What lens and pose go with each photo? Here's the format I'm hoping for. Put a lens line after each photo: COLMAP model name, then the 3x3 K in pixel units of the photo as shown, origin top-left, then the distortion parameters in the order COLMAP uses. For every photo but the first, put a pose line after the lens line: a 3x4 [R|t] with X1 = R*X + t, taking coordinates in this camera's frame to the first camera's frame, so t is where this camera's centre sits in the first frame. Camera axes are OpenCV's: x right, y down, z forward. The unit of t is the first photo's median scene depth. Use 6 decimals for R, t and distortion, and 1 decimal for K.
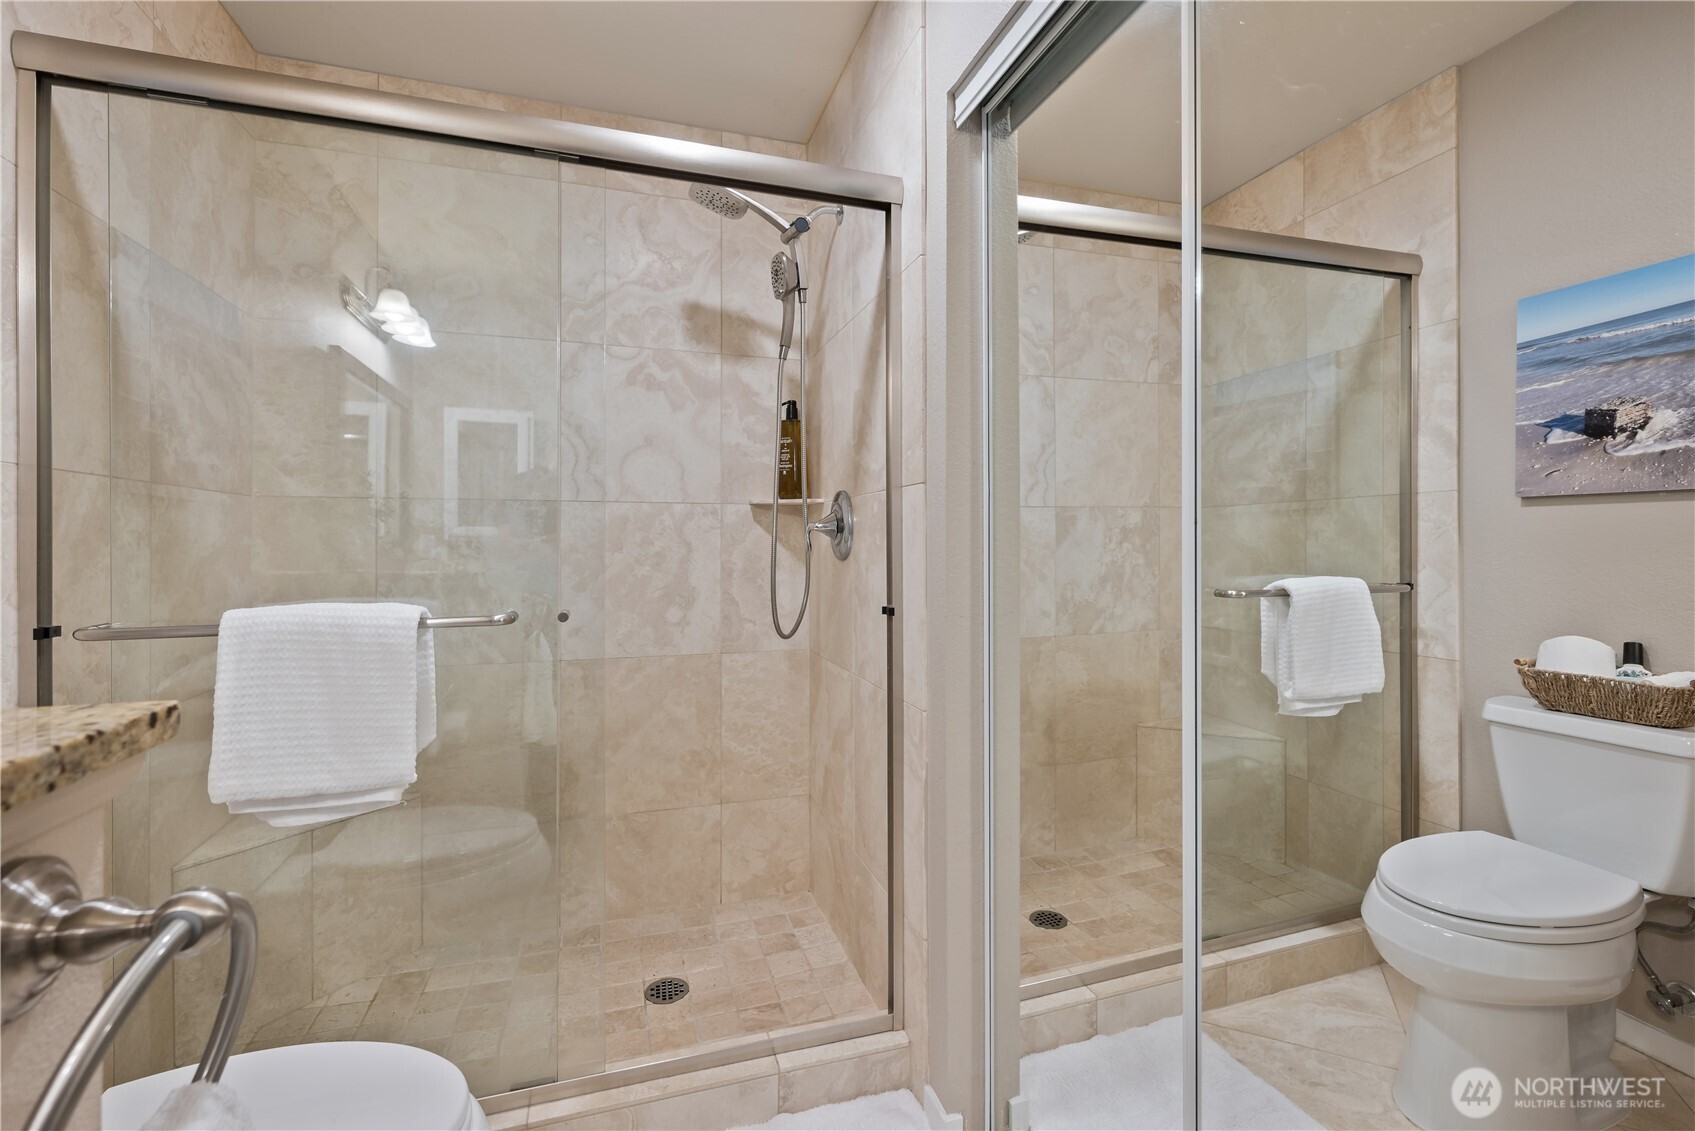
lens RADIAL K [[748.4, 0, 847.8], [0, 748.4, 544.1], [0, 0, 1]] dist [-0.003624, 0.000585]
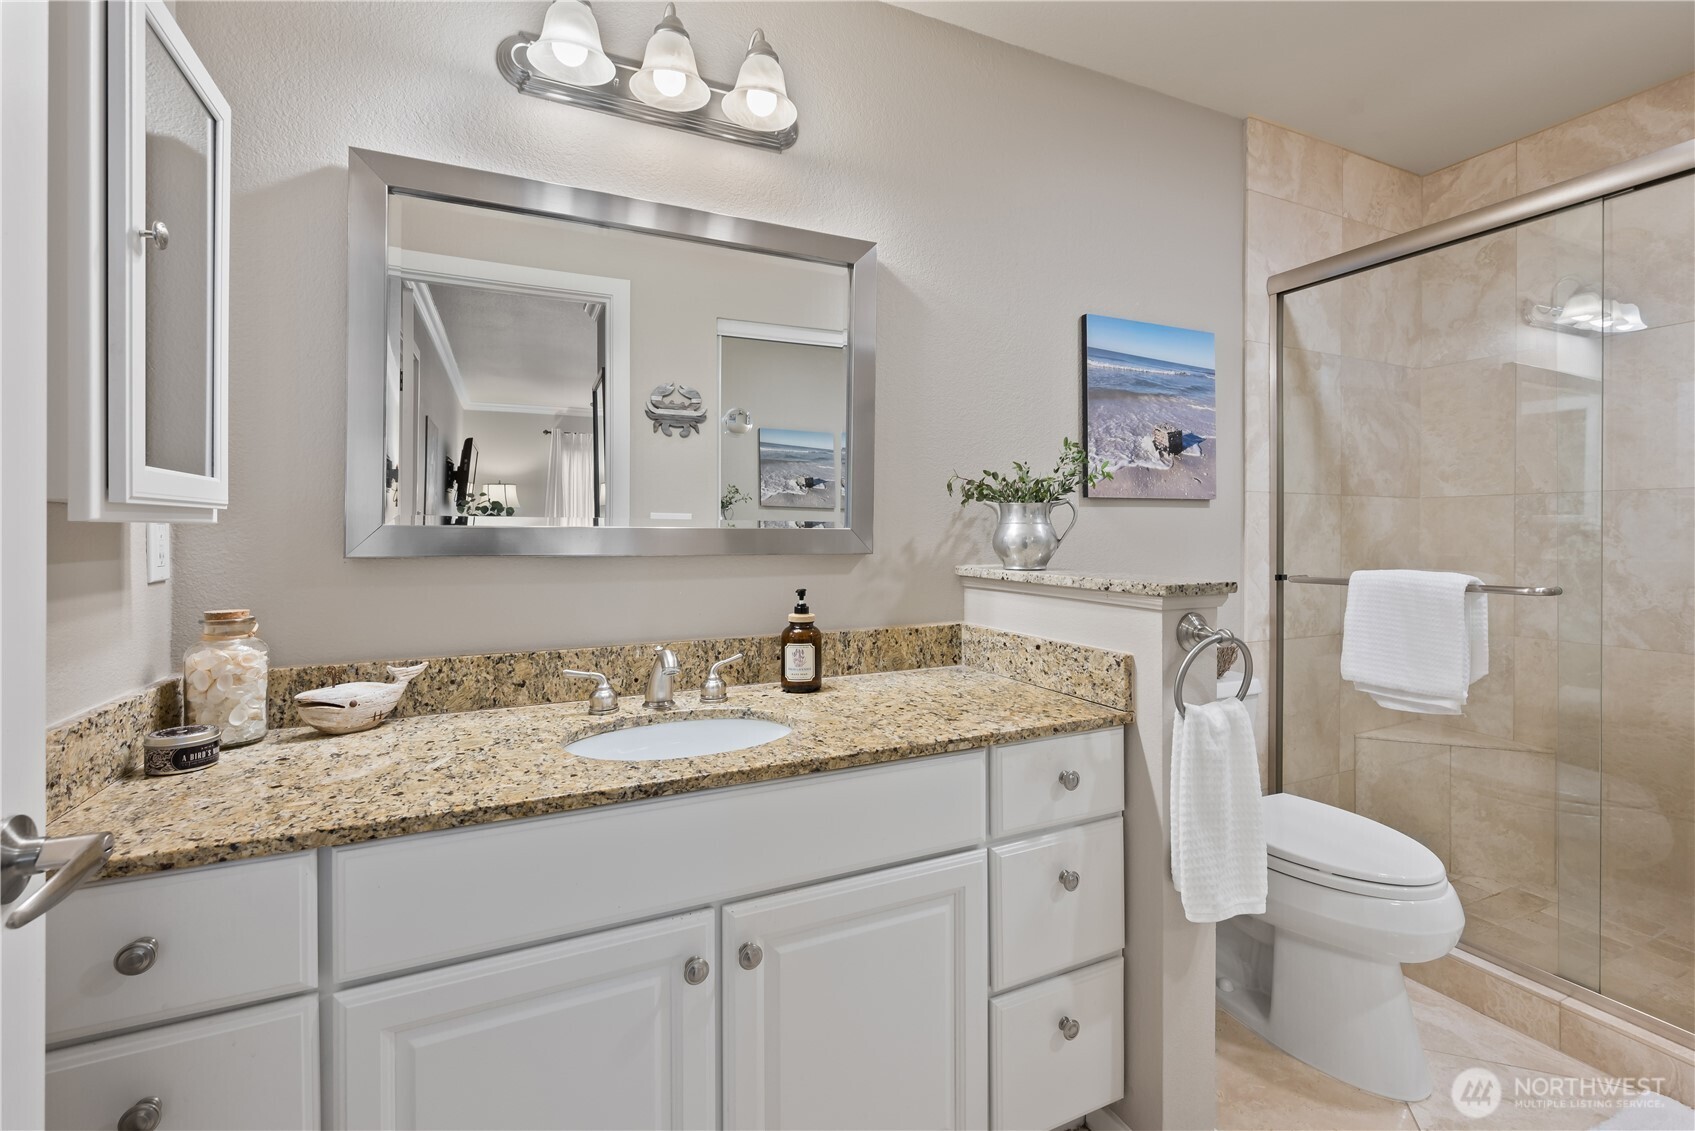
lens RADIAL K [[748.4, 0, 857.0], [0, 748.4, 534.4], [0, 0, 1]] dist [-0.003624, 0.000585]
pose [[0.131641, 0.003612, -0.991291, 0.516895], [-0.002037, 0.999992, 0.003373, 0.001090], [0.991295, 0.001576, 0.131647, -0.257949]]
